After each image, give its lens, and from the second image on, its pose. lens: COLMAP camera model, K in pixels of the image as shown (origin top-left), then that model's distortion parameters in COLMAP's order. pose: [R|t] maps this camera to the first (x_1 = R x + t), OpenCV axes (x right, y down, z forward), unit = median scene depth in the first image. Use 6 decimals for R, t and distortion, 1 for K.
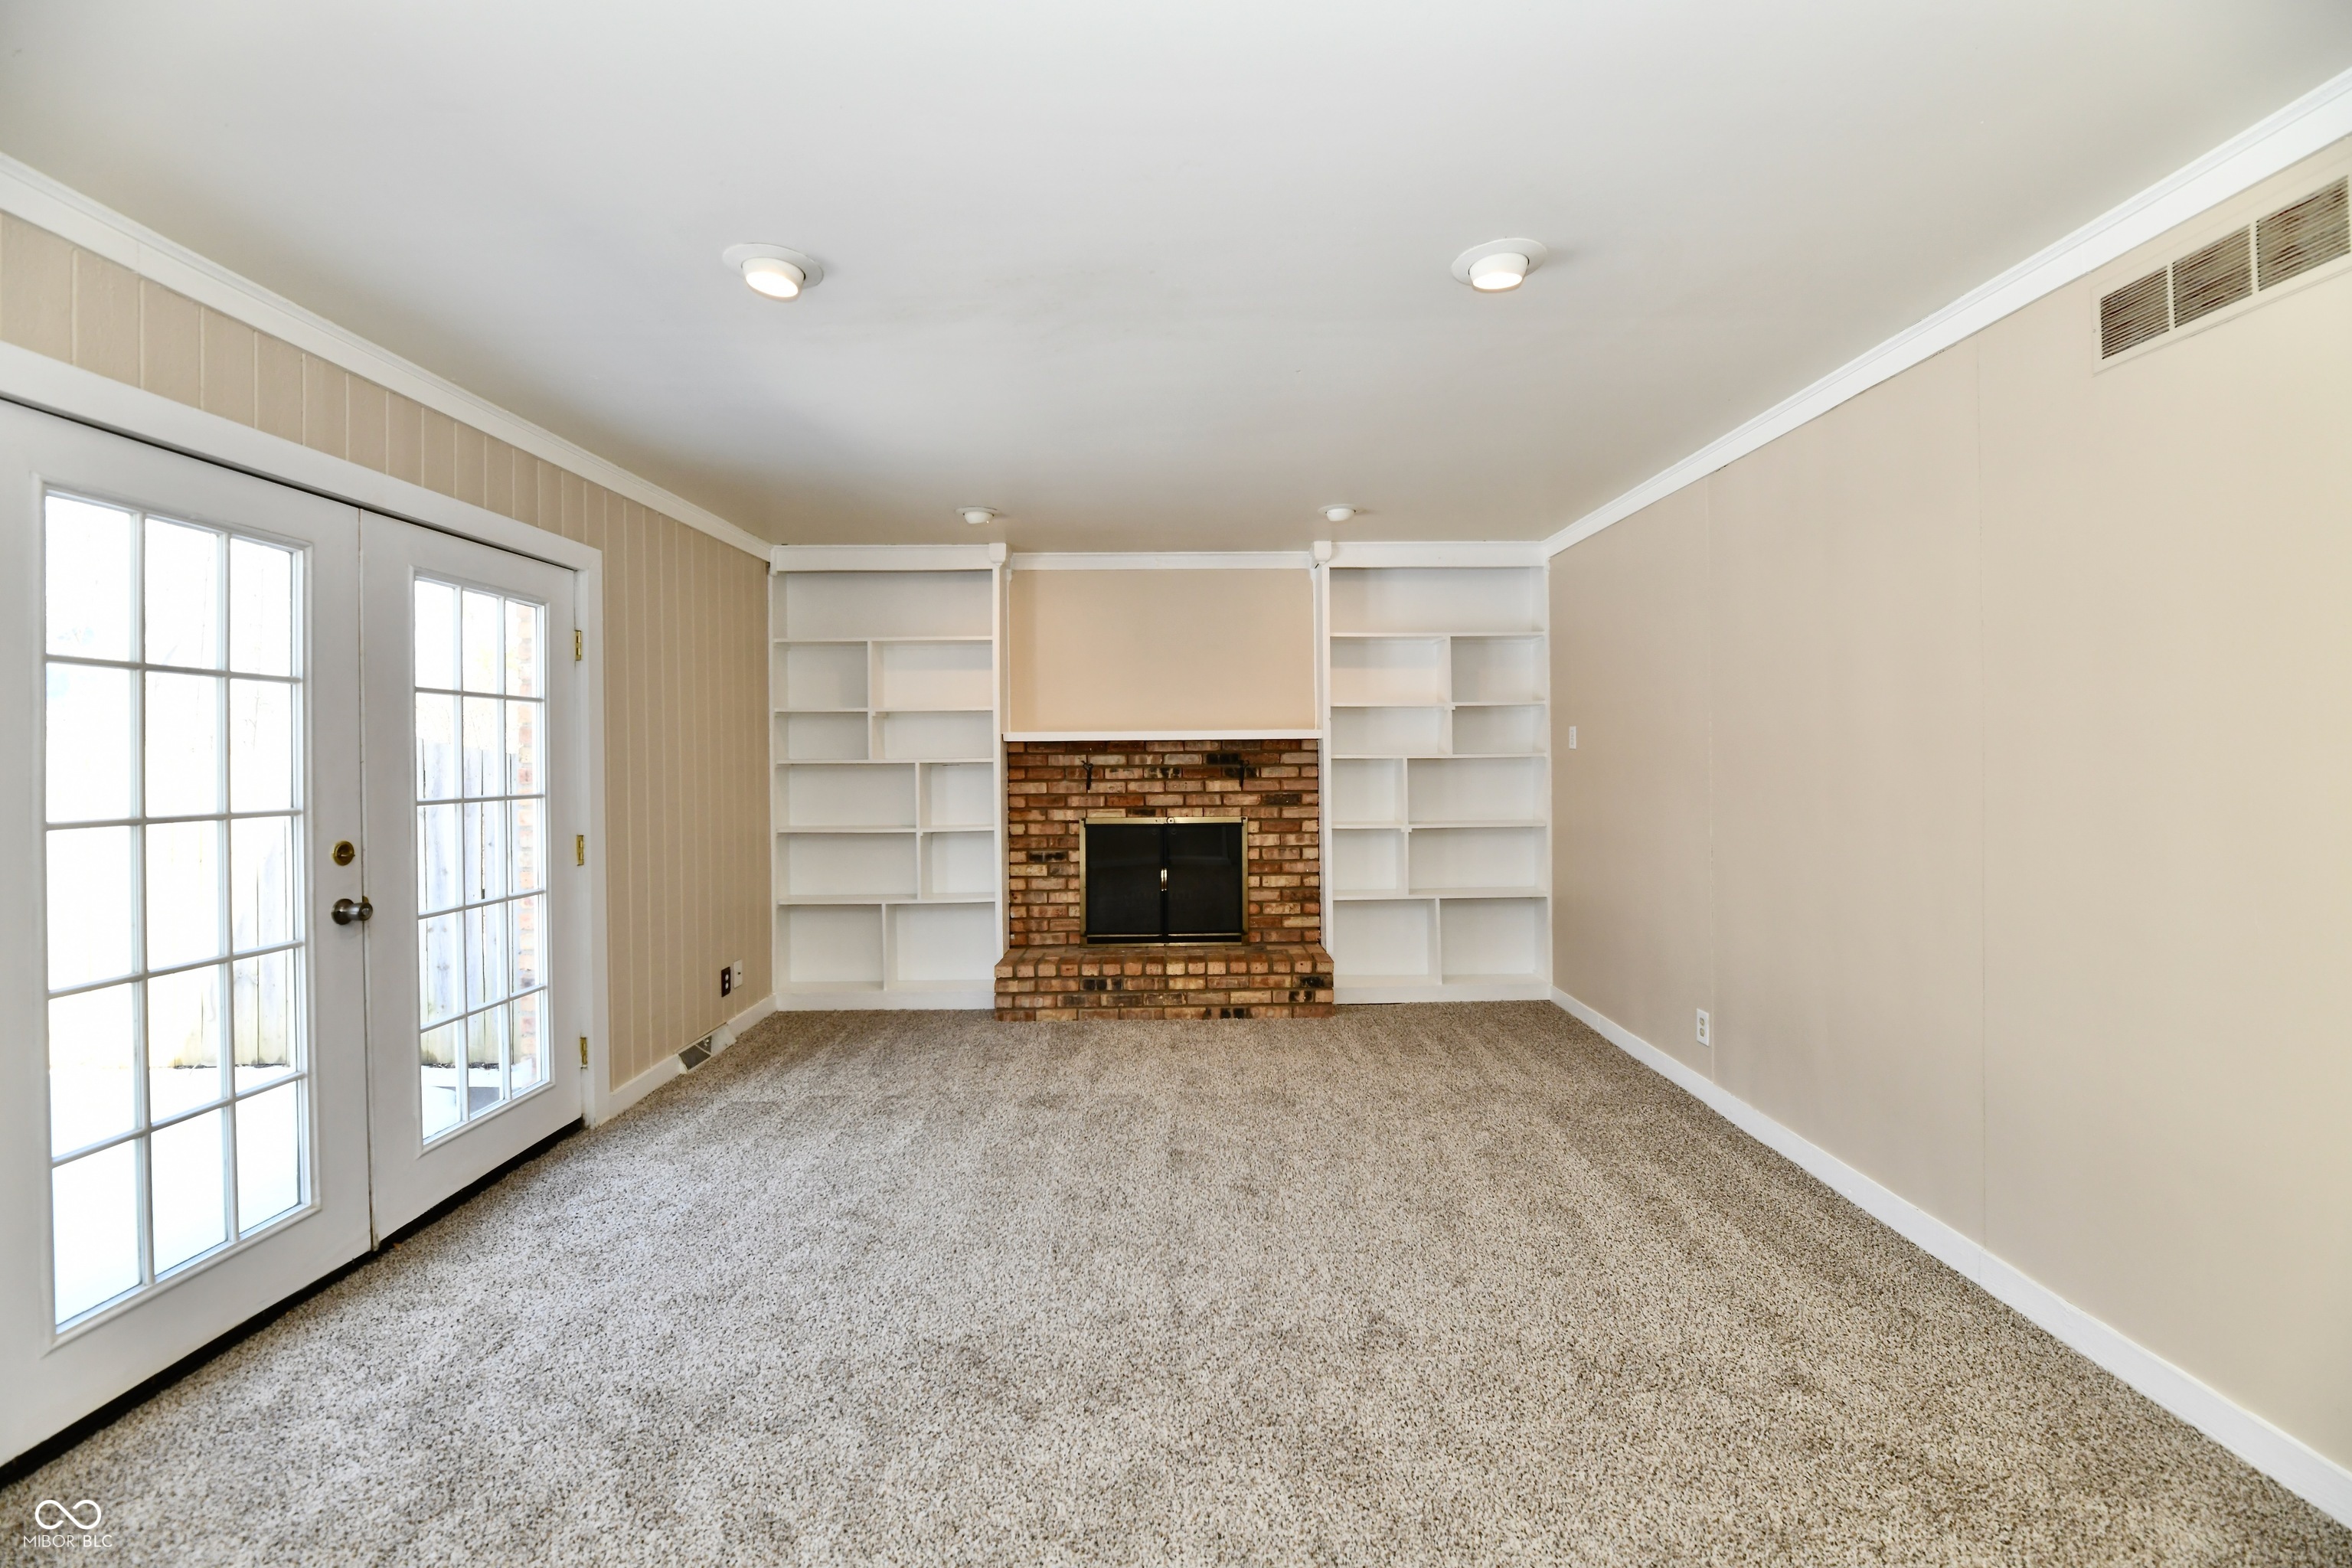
lens RADIAL K [[962.7, 0, 1196.4], [0, 962.7, 764.4], [0, 0, 1]] dist [-0.002564, -0.002577]
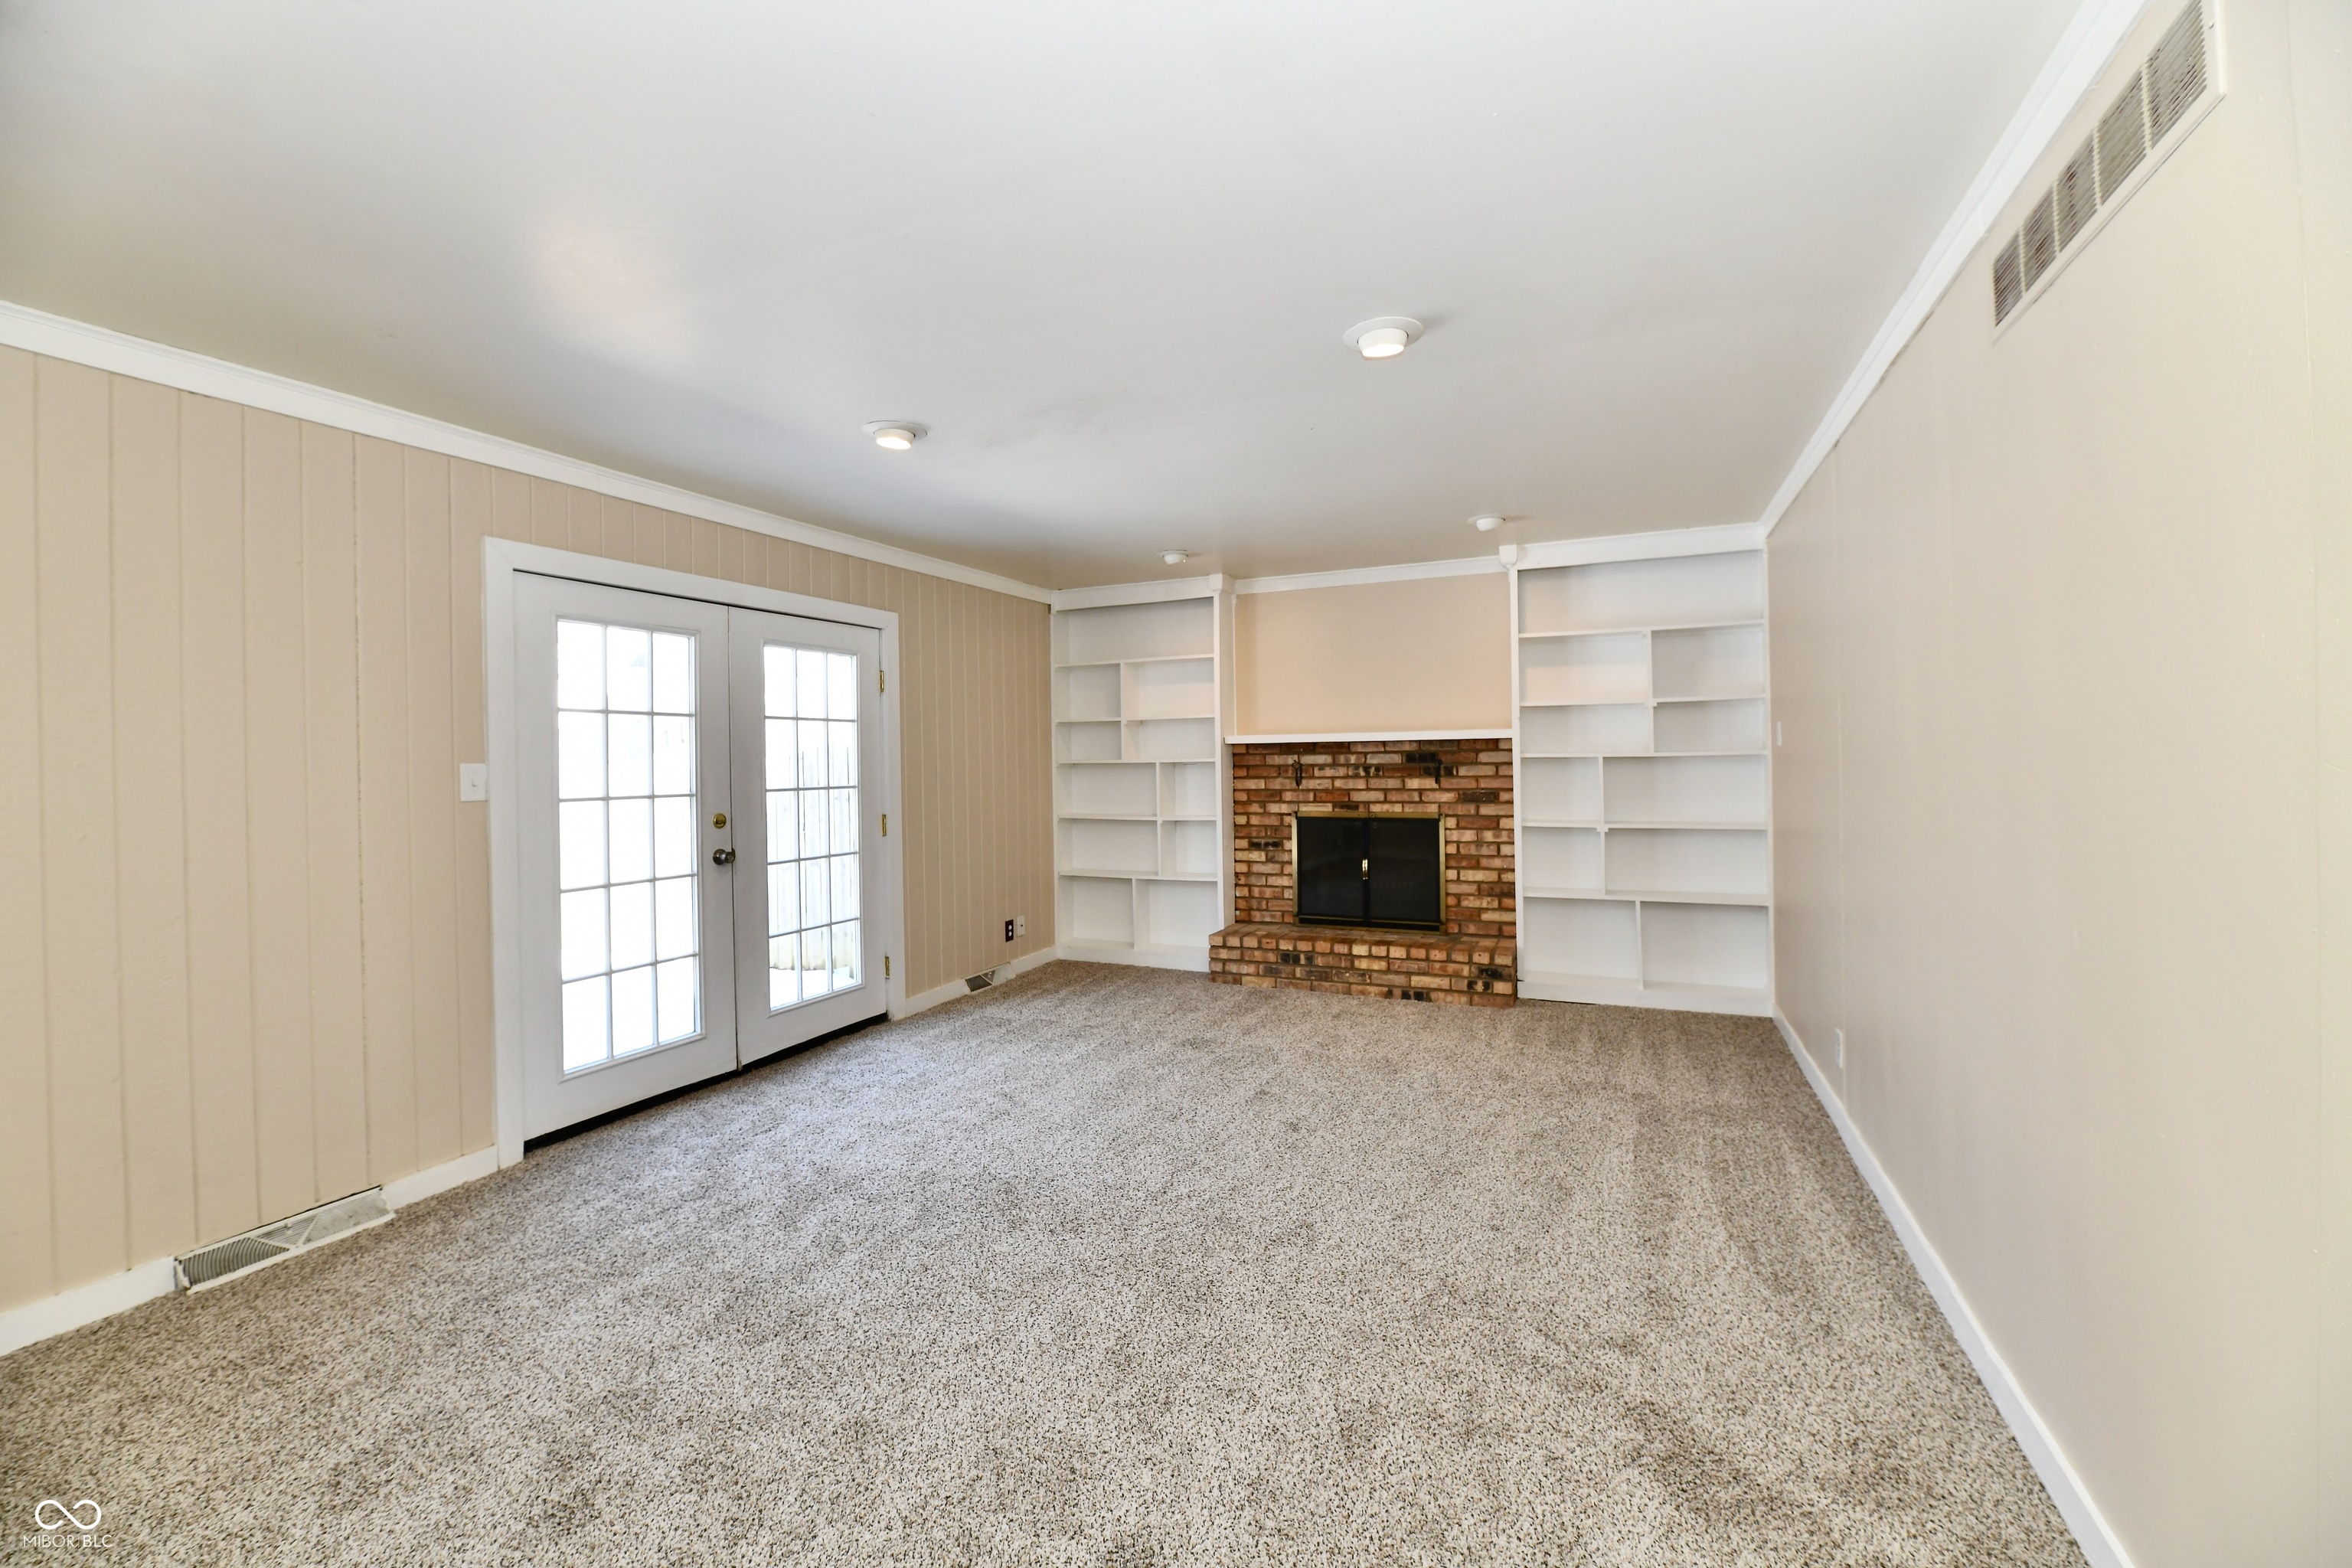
lens RADIAL K [[962.7, 0, 1207.4], [0, 962.7, 766.1], [0, 0, 1]] dist [-0.002564, -0.002577]
pose [[0.909314, -0.000476, -0.416110, 0.311492], [0.002949, 0.999982, 0.005301, -0.003781], [0.416099, -0.006047, 0.909299, -0.077937]]
